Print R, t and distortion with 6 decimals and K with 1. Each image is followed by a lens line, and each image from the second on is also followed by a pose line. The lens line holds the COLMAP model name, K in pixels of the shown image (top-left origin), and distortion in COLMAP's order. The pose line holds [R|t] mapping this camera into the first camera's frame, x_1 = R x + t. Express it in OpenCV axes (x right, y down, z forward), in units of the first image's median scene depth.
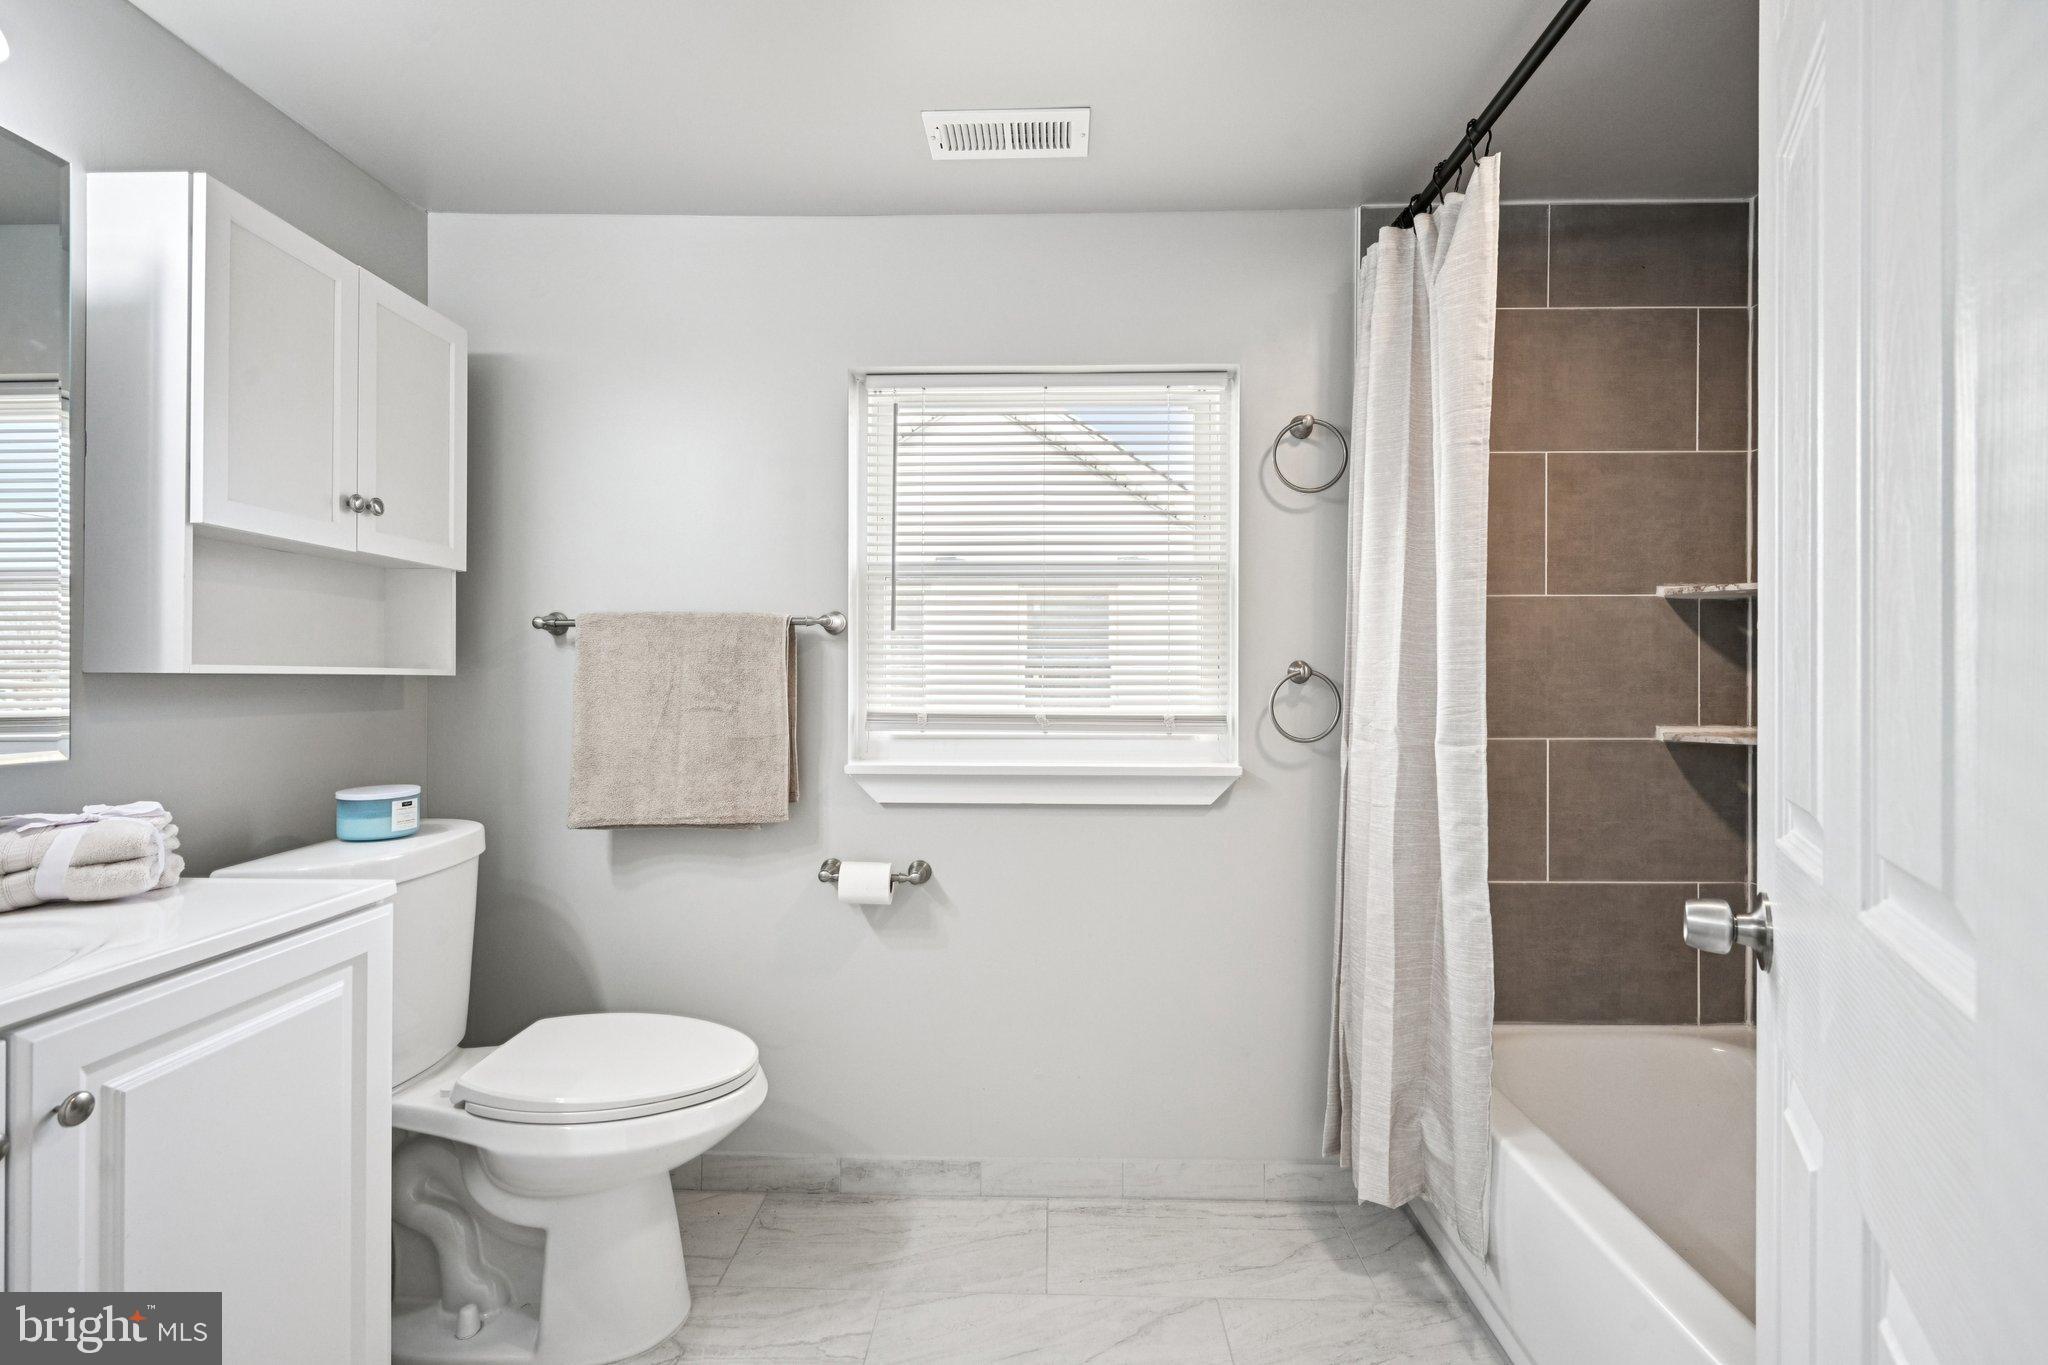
lens RADIAL K [[892.2, 0, 1029.2], [0, 892.2, 677.6], [0, 0, 1]] dist [-0.004709, -0.000253]
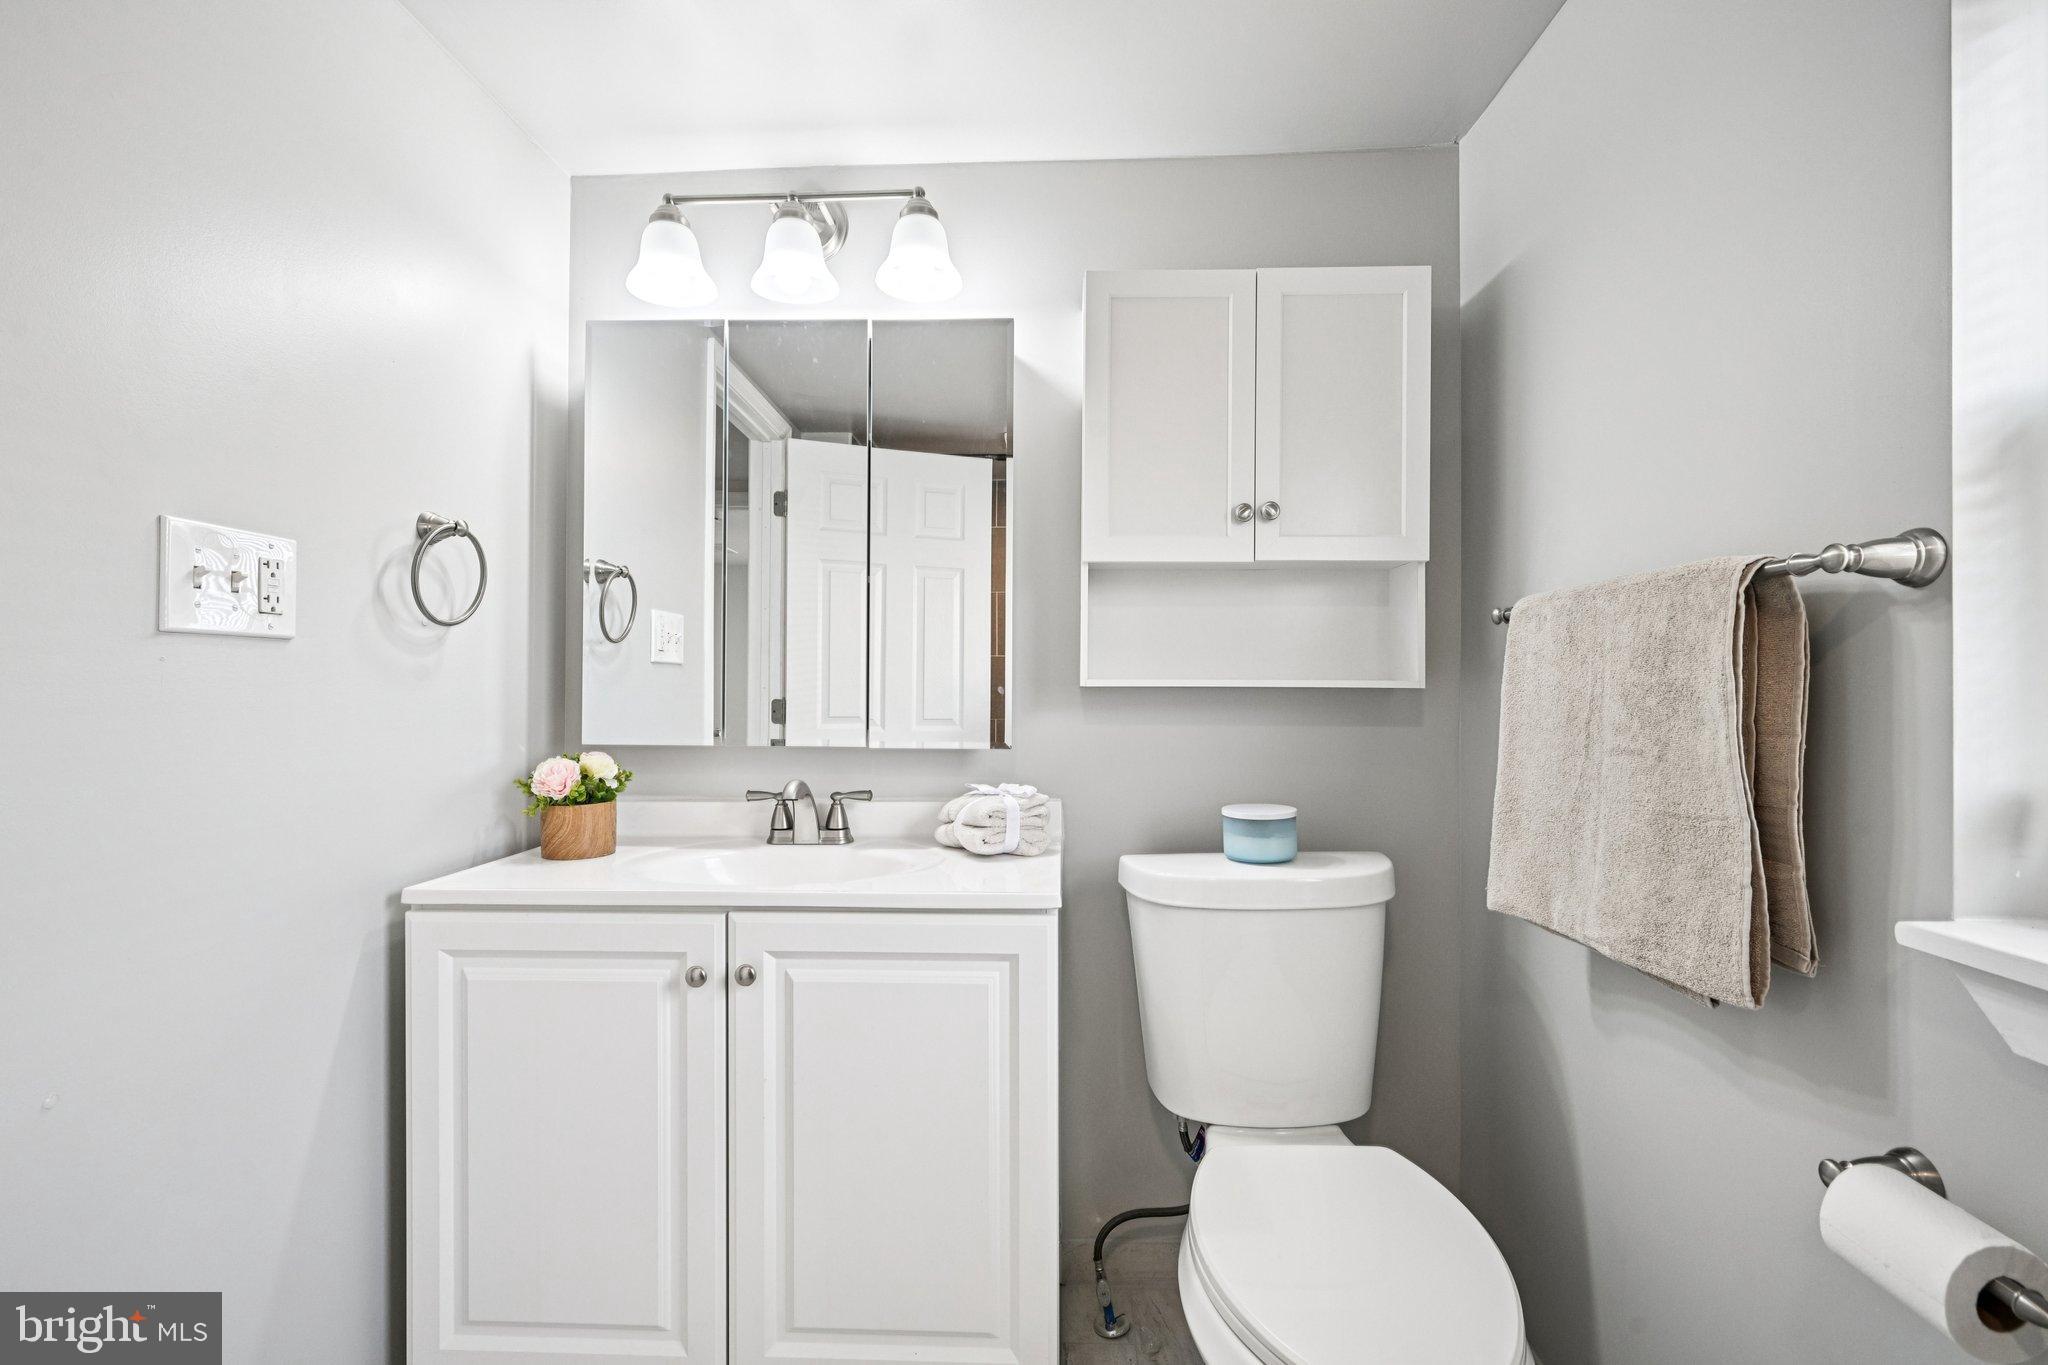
lens RADIAL K [[892.2, 0, 1024.8], [0, 892.2, 683.9], [0, 0, 1]] dist [-0.004709, -0.000253]
pose [[-0.013019, -0.001065, -0.999915, 0.188712], [-0.002463, 0.999996, -0.001033, -0.004904], [0.999912, 0.002449, -0.013021, 0.637981]]
